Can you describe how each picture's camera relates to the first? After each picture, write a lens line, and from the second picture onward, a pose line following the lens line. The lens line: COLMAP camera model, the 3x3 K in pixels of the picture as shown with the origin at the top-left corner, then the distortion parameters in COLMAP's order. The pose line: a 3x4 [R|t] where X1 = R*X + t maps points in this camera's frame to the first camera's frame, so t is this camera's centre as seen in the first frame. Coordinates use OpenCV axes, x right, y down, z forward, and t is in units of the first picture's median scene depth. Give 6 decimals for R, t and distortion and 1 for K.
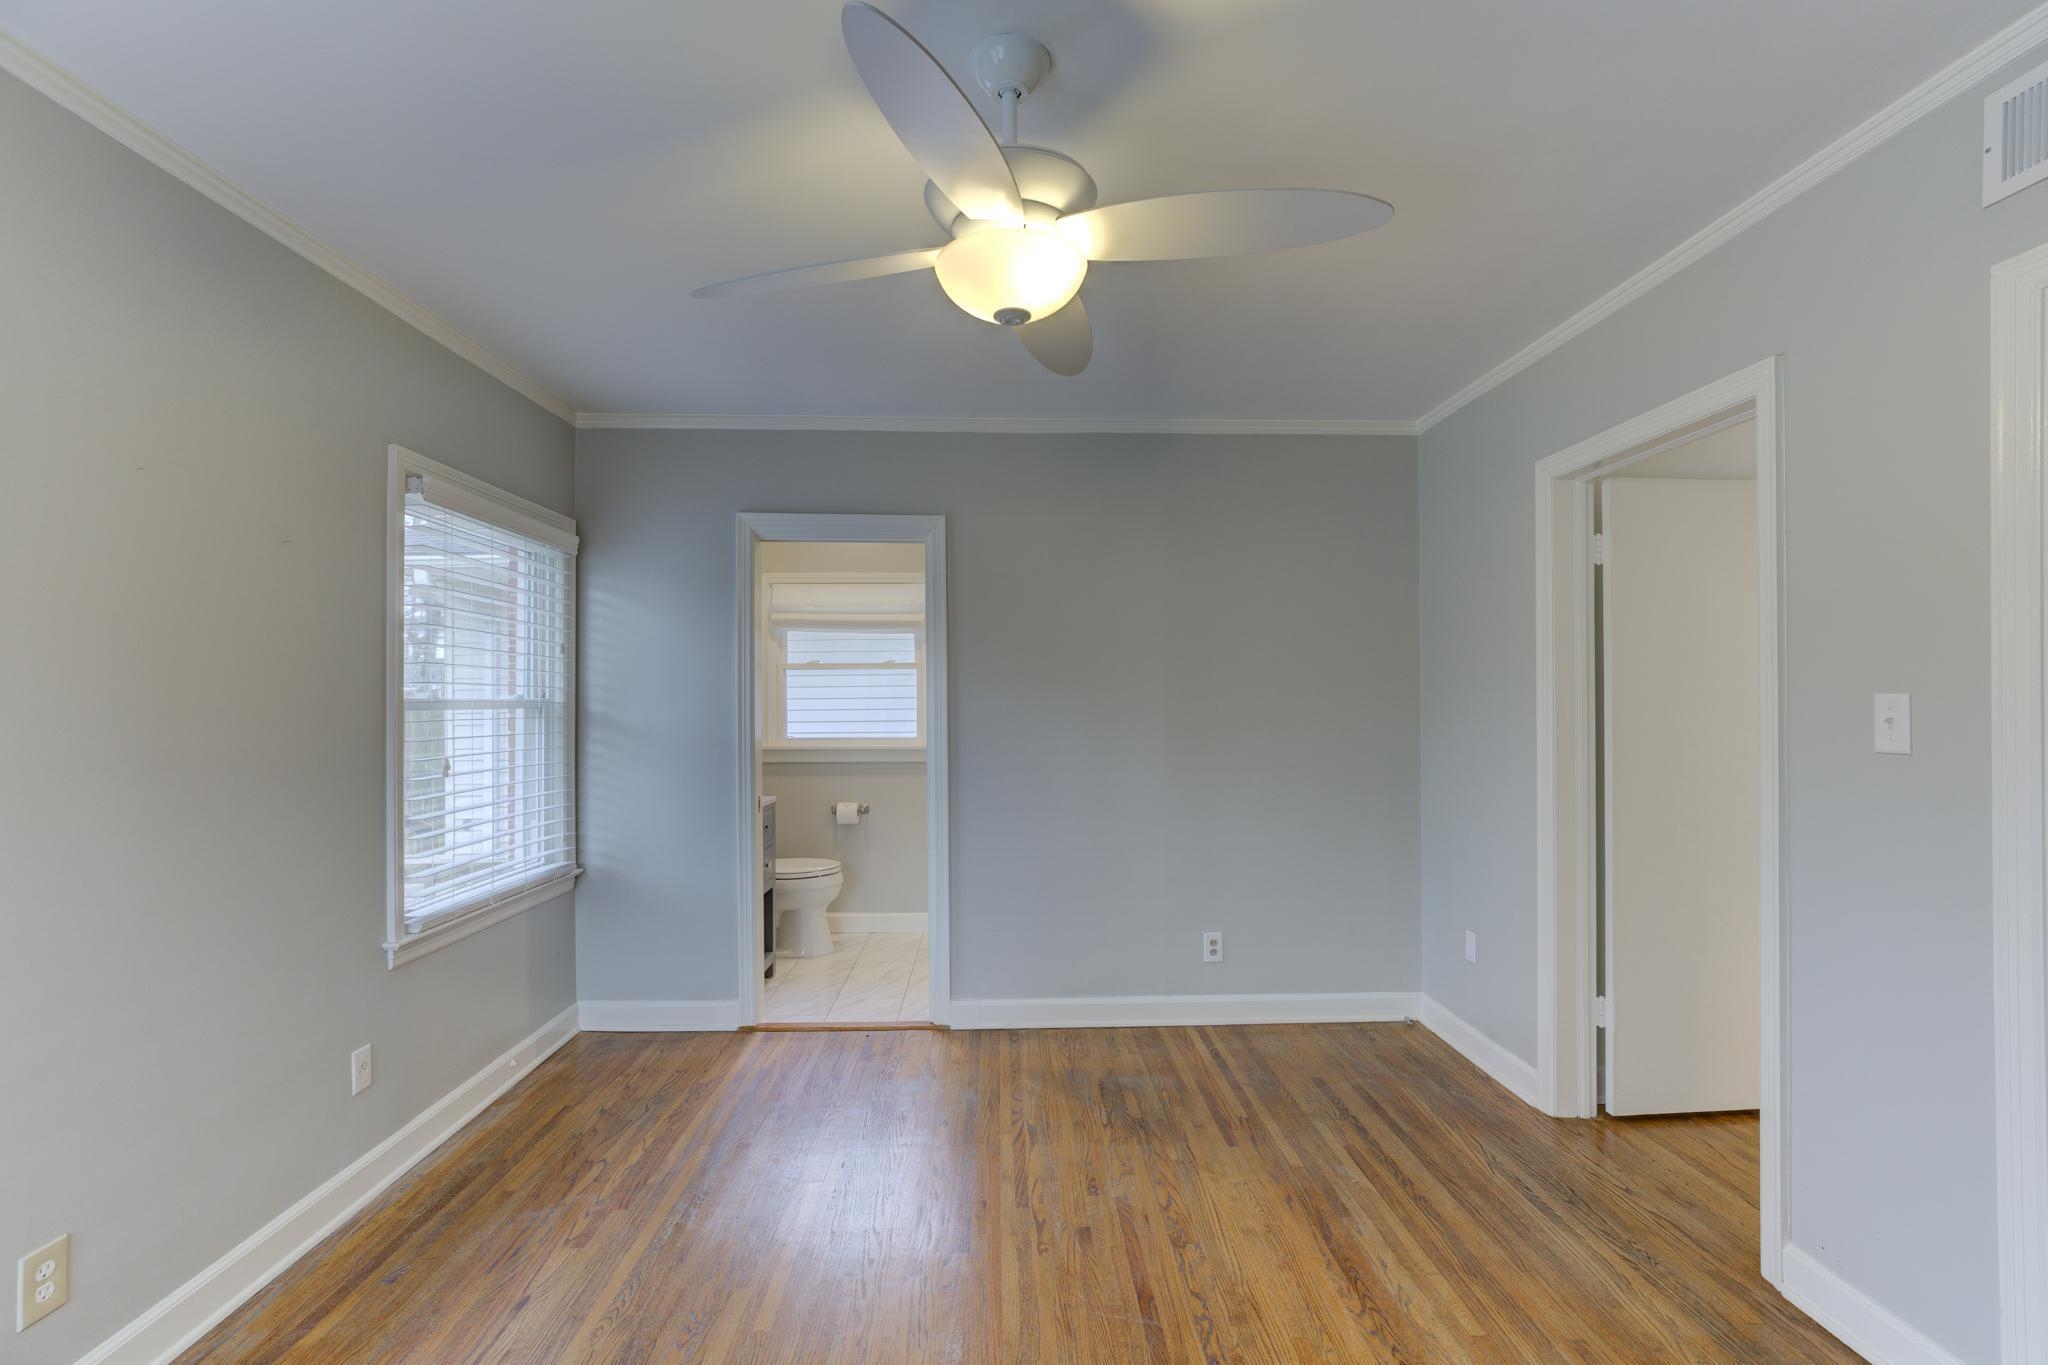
lens RADIAL K [[941.4, 0, 1036.8], [0, 941.4, 690.7], [0, 0, 1]] dist [-0.015298, 0.008716]
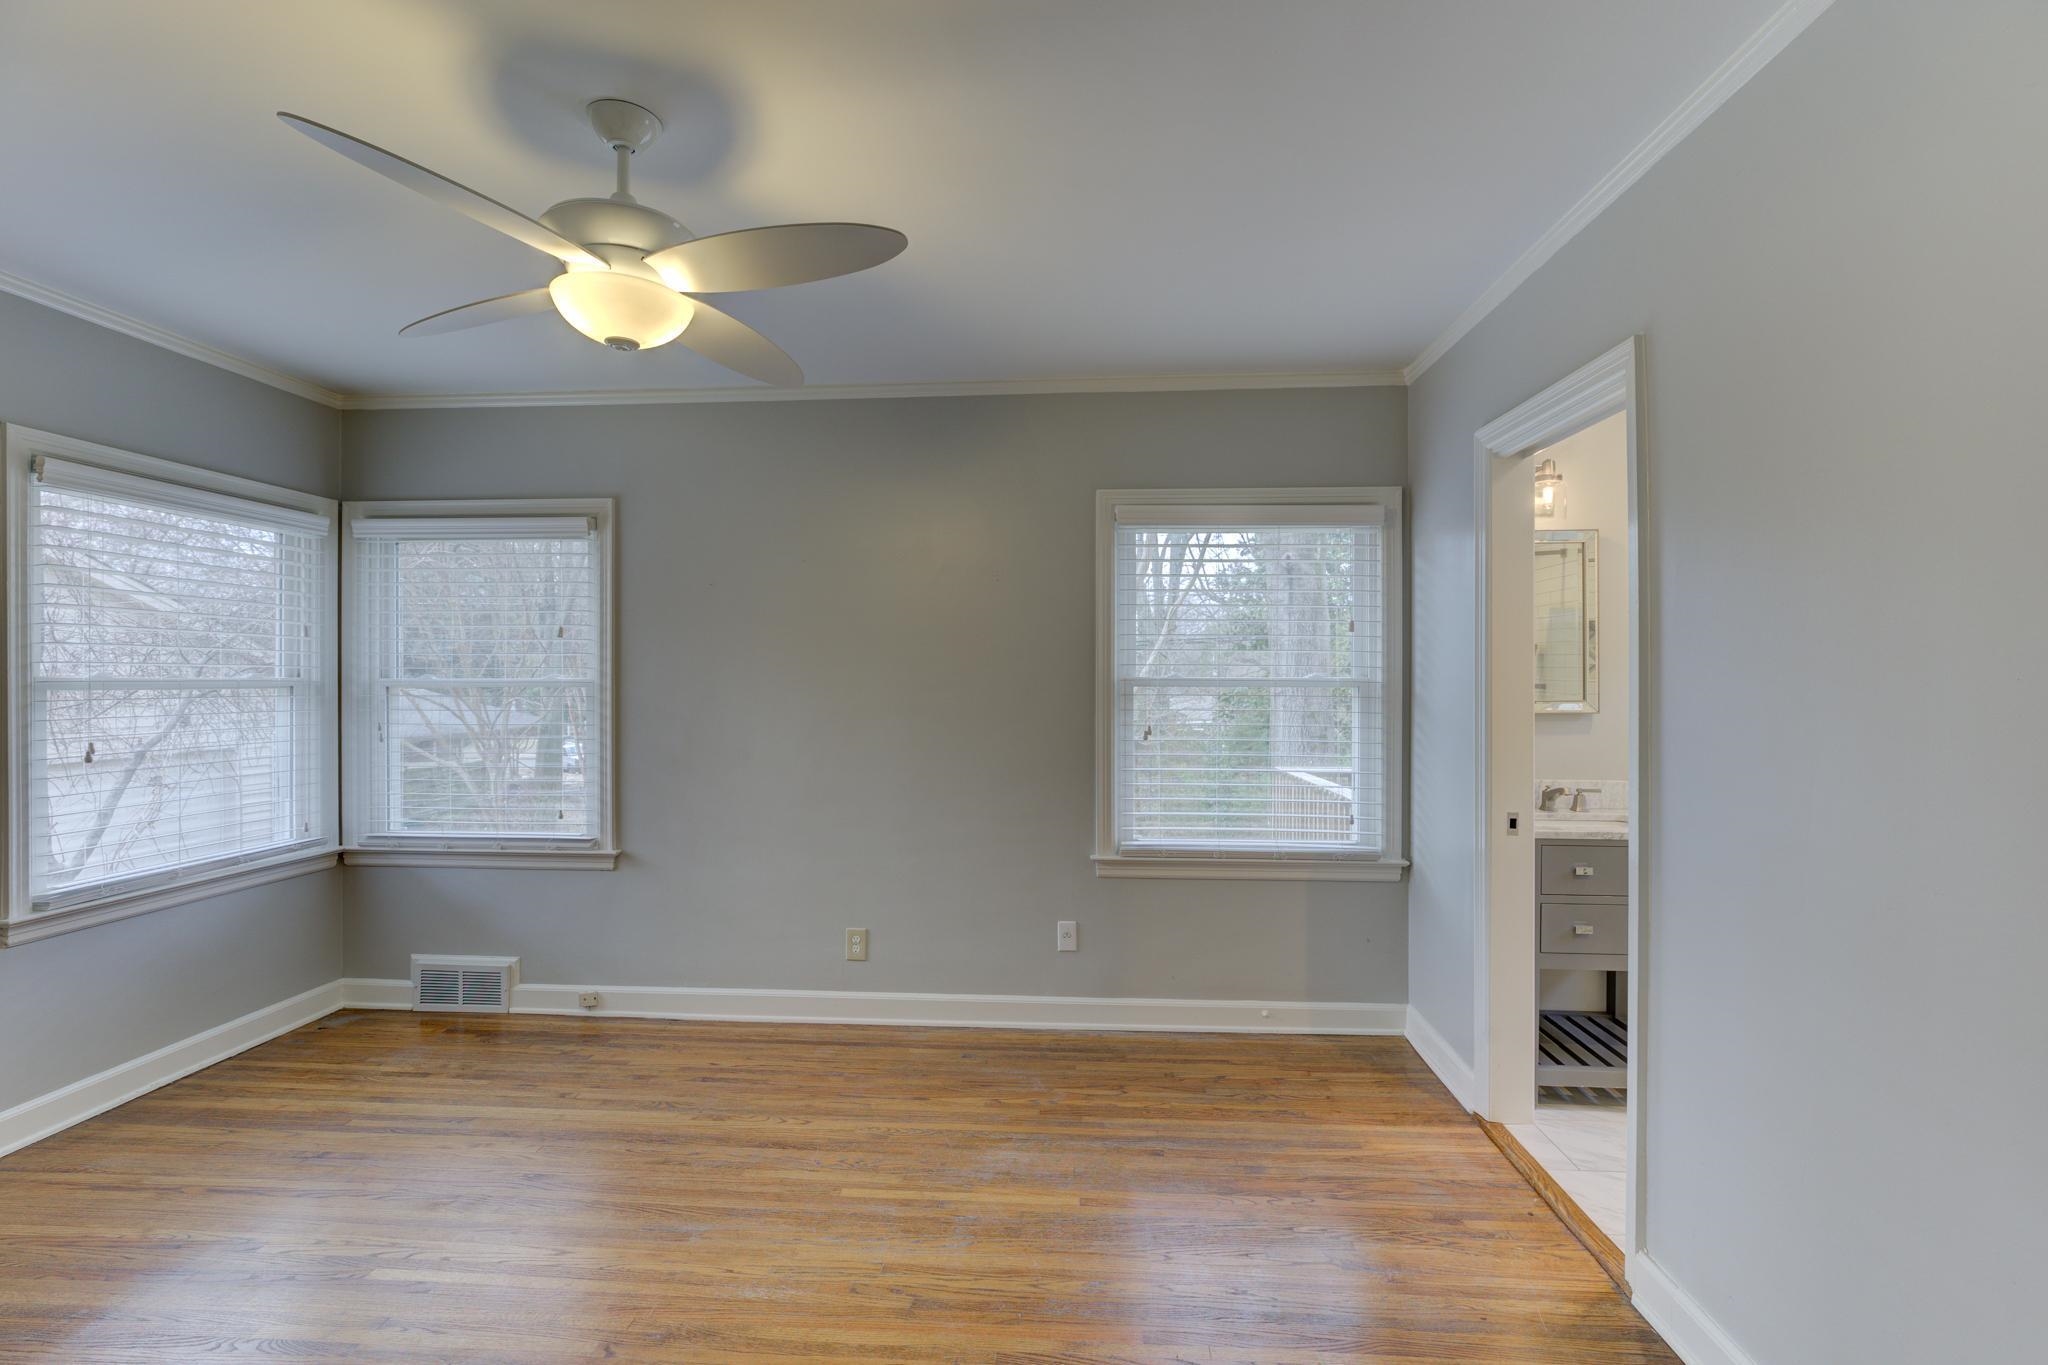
lens RADIAL K [[941.4, 0, 1029.4], [0, 941.4, 681.1], [0, 0, 1]] dist [-0.015298, 0.008716]
pose [[-0.106643, 0.003510, -0.994291, 0.660388], [0.004986, 0.999983, 0.002995, 0.008880], [0.994285, -0.004638, -0.106659, 1.014149]]
